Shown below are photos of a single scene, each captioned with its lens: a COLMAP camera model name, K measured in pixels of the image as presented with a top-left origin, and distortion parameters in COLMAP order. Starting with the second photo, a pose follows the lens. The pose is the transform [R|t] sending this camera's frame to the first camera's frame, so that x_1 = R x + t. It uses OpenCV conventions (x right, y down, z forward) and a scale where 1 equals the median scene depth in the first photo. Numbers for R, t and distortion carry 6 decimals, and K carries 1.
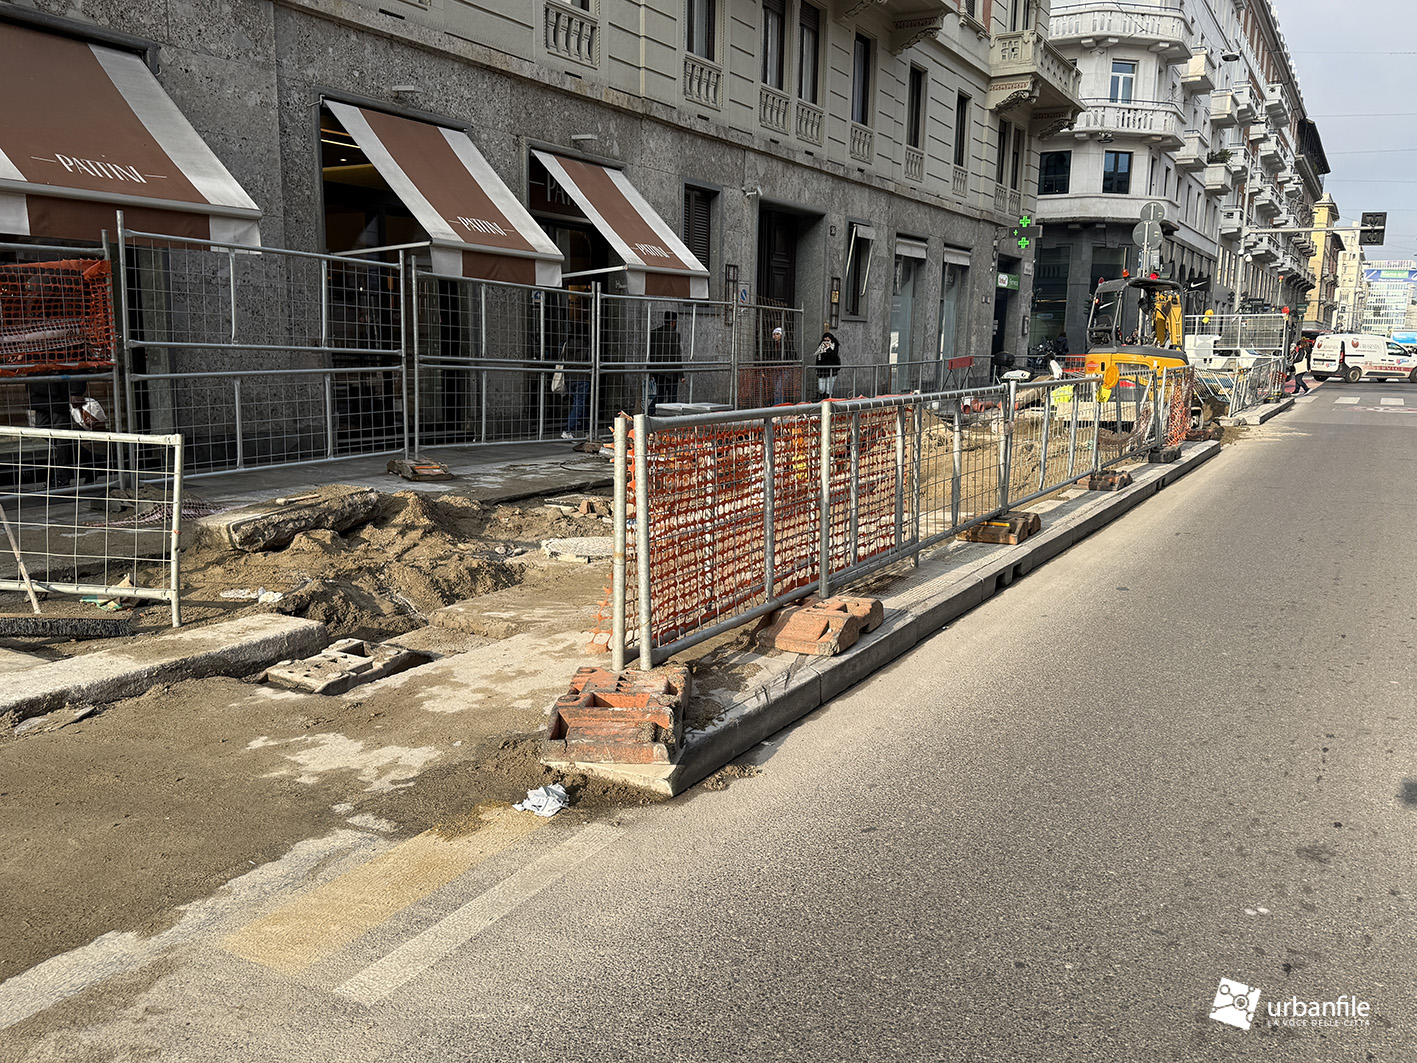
lens RADIAL K [[1209.4, 0, 706.4], [0, 1209.4, 534.6], [0, 0, 1]] dist [0.063864, -0.050660]
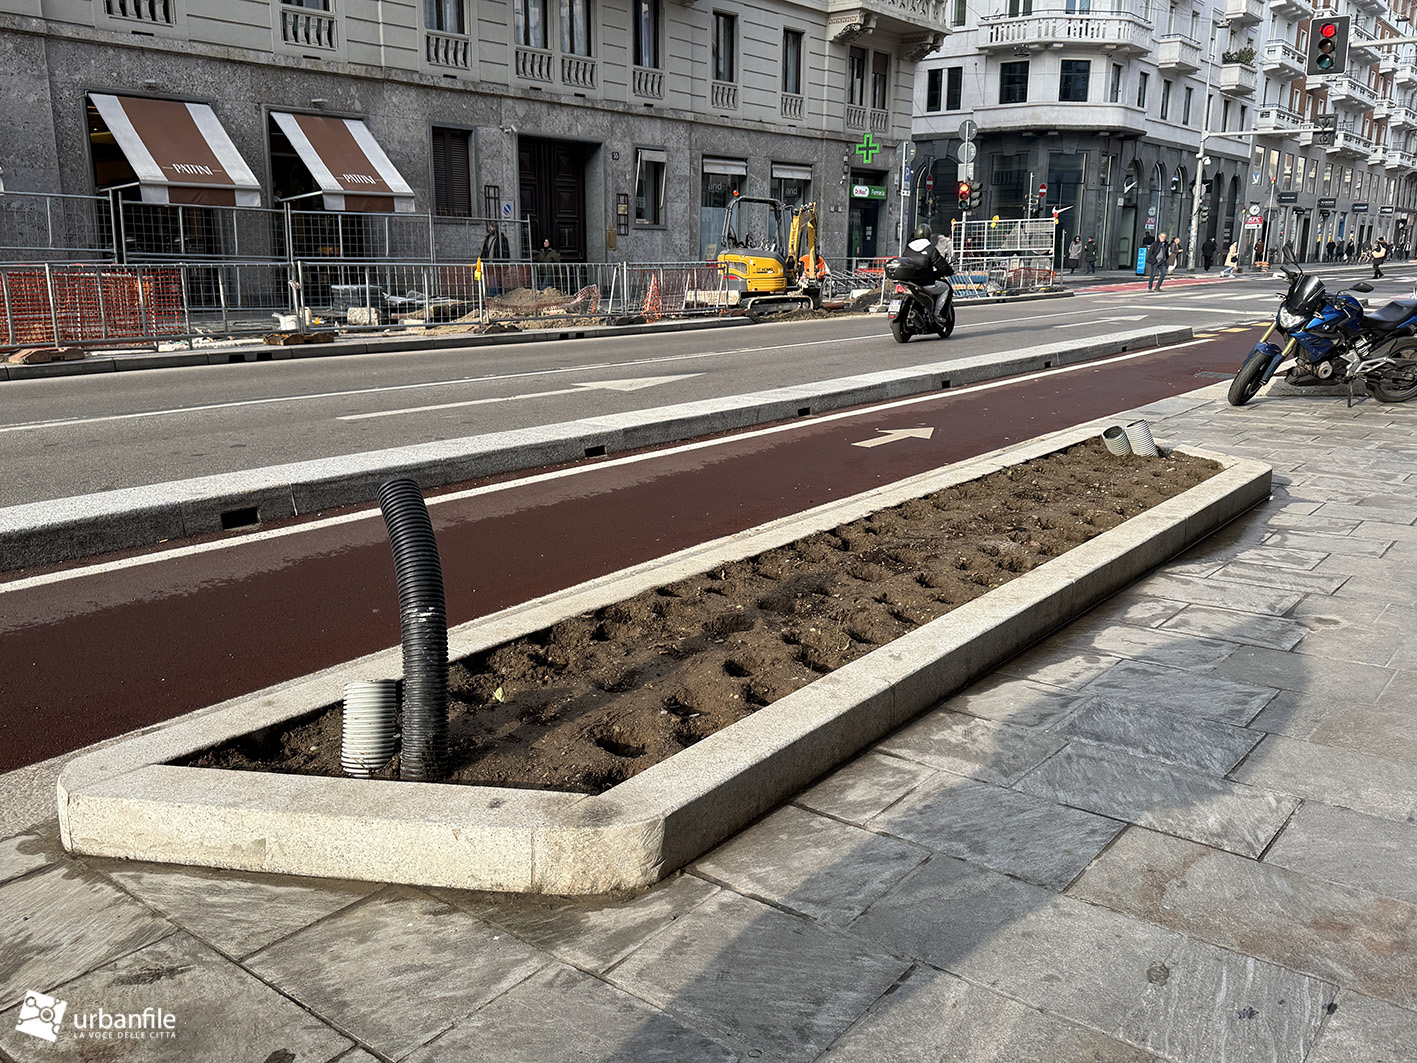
lens RADIAL K [[1284.8, 0, 711.6], [0, 1284.8, 526.4], [0, 0, 1]] dist [0.028942, -0.018650]
pose [[0.992785, 0.013719, -0.119121, 0.302459], [-0.007628, 0.998647, 0.051444, 0.050315], [0.119666, -0.050164, 0.991546, -0.261653]]
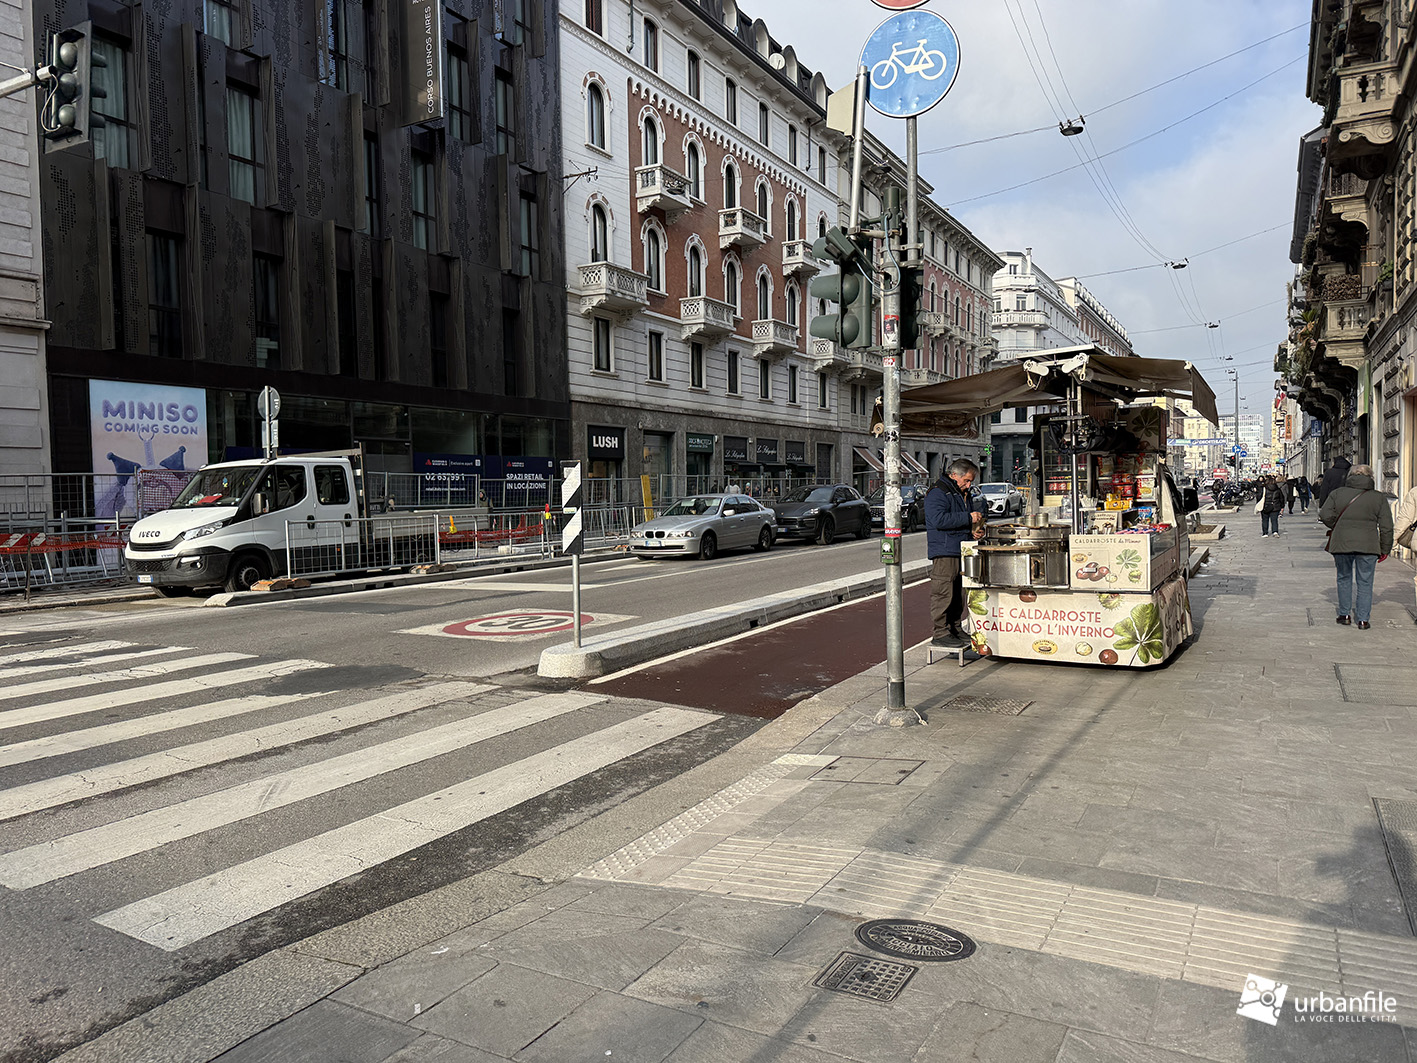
lens RADIAL K [[987.9, 0, 709.0], [0, 987.9, 538.4], [0, 0, 1]] dist [0.045251, -0.056726]
pose [[0.999578, -0.028701, -0.004589, -0.488425], [0.028026, 0.993581, -0.109594, 0.252300], [0.007705, 0.109419, 0.993966, -1.627800]]
